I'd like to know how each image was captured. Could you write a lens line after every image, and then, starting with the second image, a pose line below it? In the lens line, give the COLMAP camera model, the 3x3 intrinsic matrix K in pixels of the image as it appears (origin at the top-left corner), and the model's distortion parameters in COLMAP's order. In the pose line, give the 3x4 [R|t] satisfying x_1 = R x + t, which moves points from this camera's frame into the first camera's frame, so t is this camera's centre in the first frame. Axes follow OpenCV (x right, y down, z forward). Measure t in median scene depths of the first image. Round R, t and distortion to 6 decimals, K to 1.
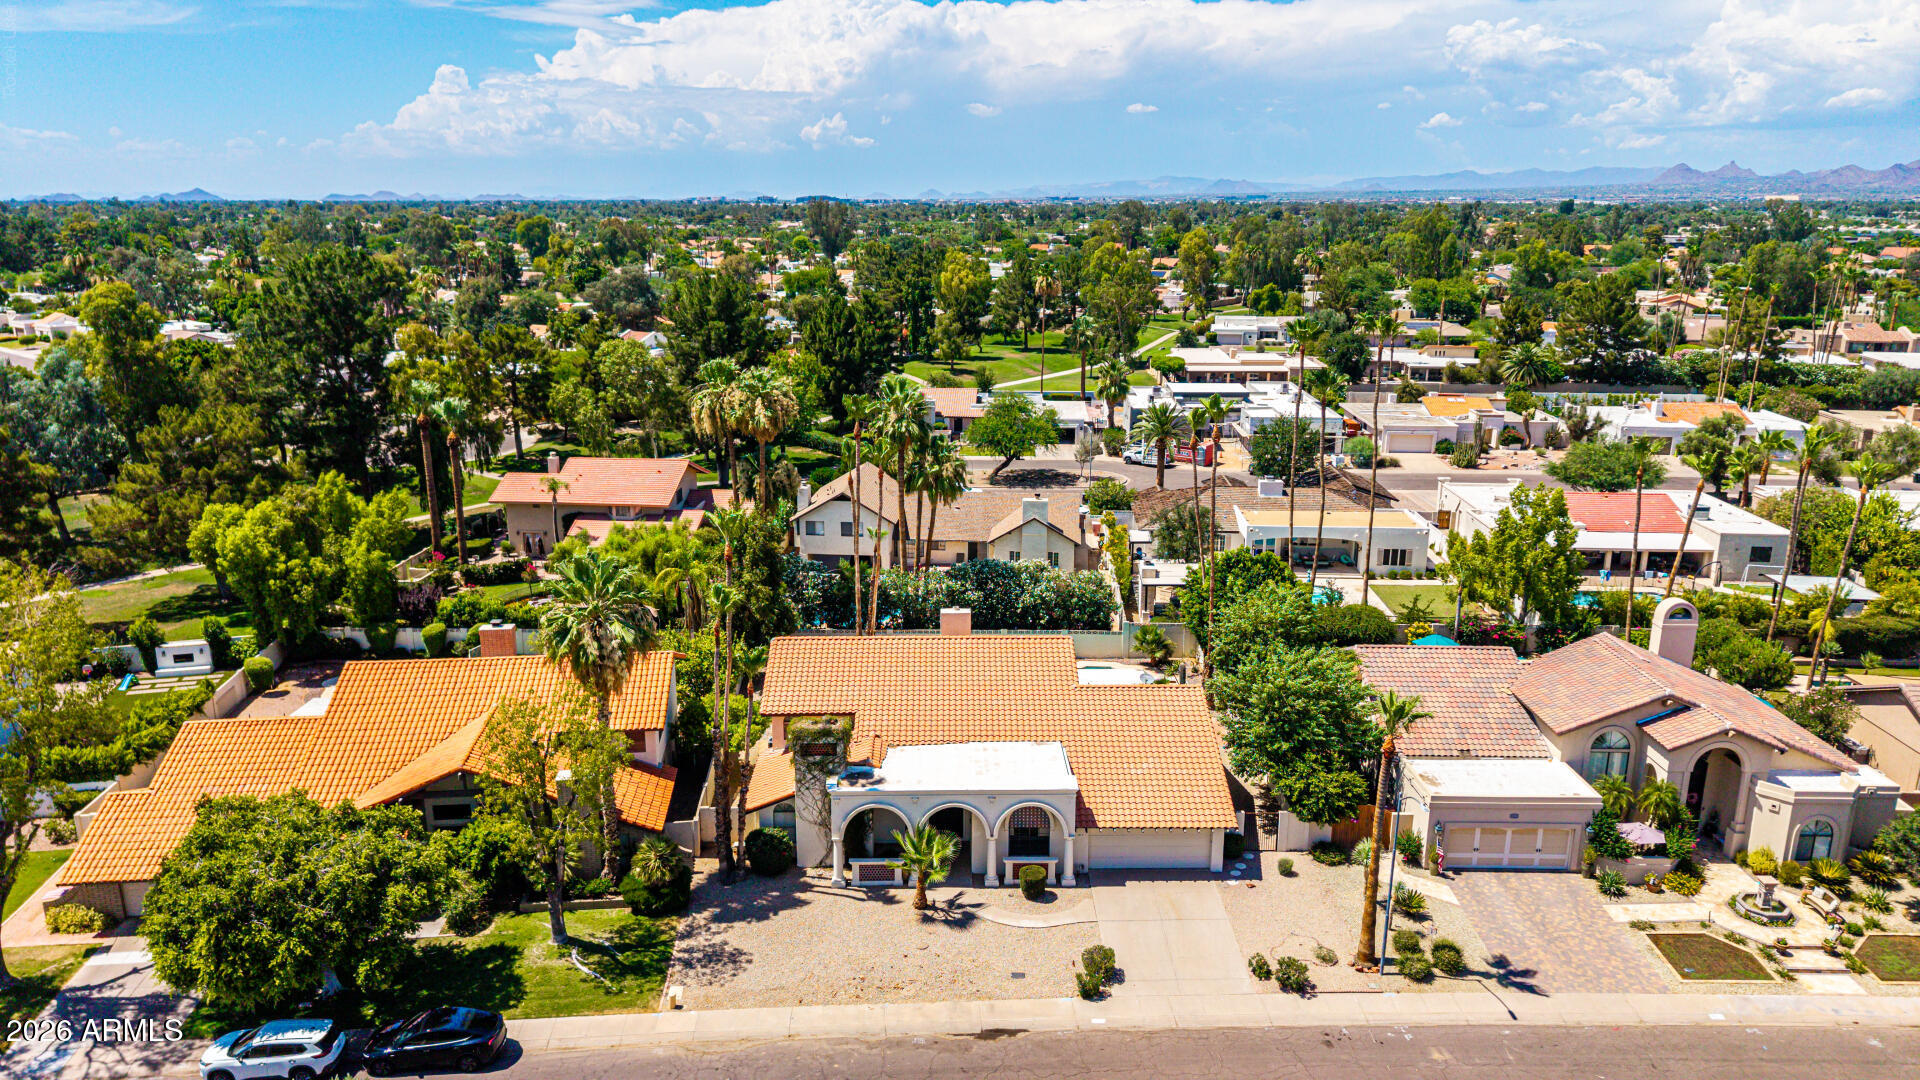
lens RADIAL K [[1285.6, 0, 963.4], [0, 1285.6, 531.4], [0, 0, 1]] dist [0.019965, -0.016878]
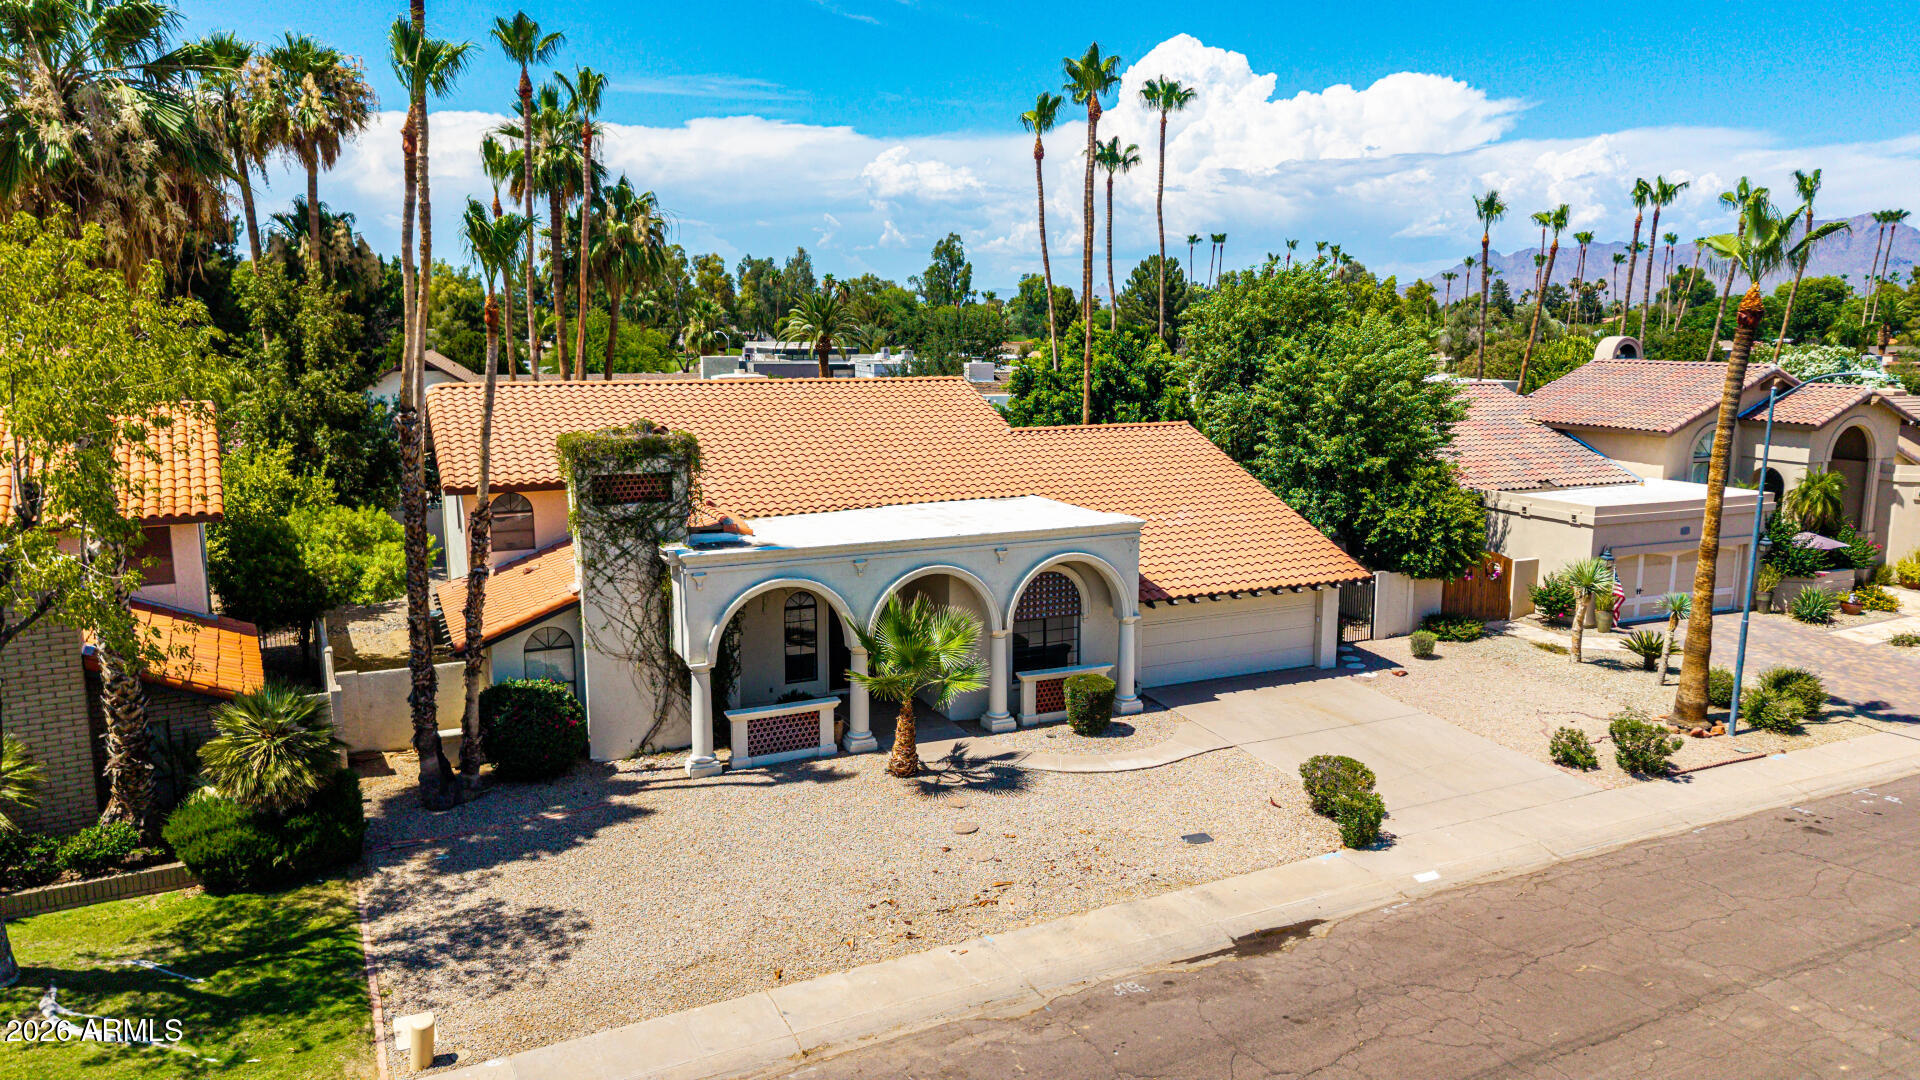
lens RADIAL K [[1285.6, 0, 963.8], [0, 1285.6, 535.2], [0, 0, 1]] dist [0.019965, -0.016878]
pose [[0.915386, -0.067973, 0.396797, -0.189146], [0.100528, 0.993013, -0.061805, 0.228162], [-0.389823, 0.096465, 0.915823, 0.531589]]
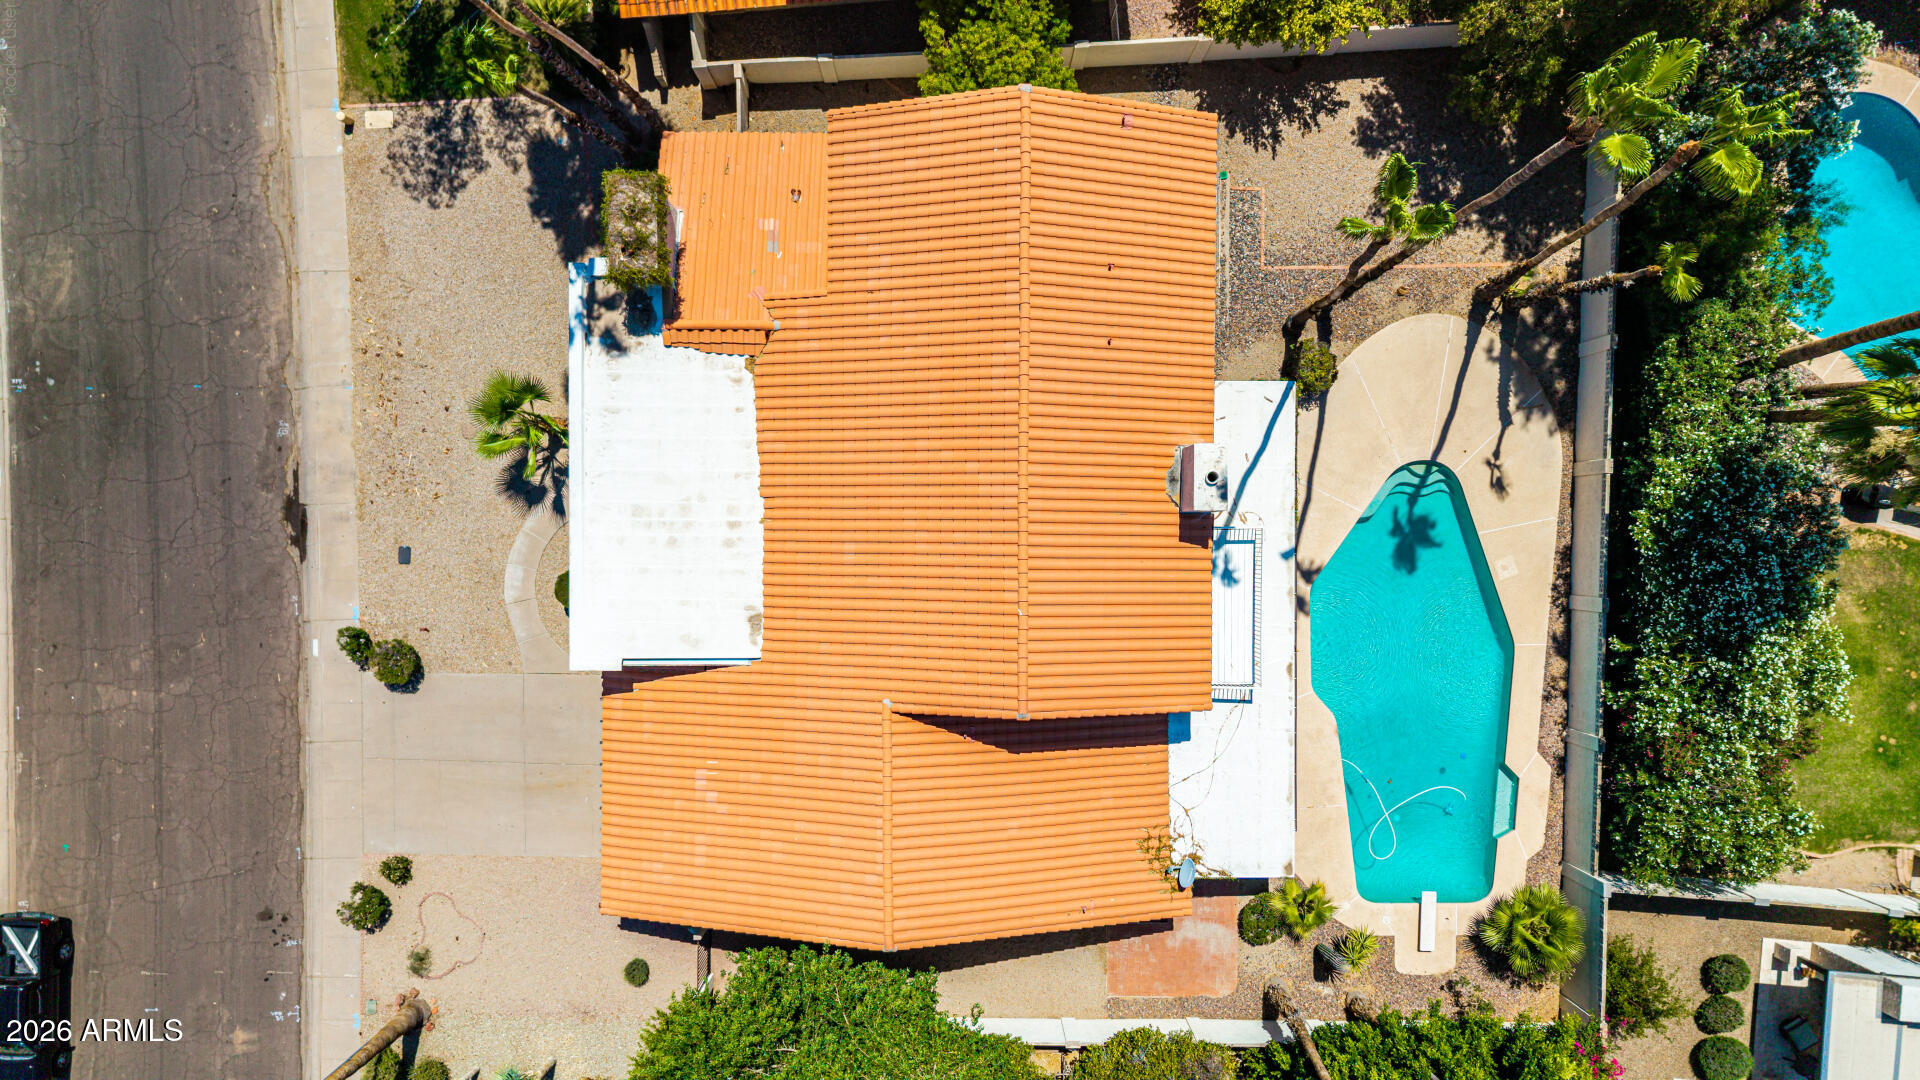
lens RADIAL K [[1285.6, 0, 970.6], [0, 1285.6, 528.0], [0, 0, 1]] dist [0.019965, -0.016878]
pose [[-0.022857, 0.999738, 0.001487, 0.015290], [-0.248912, -0.007131, 0.968500, -0.438043], [0.968256, 0.021767, 0.249010, 1.013056]]
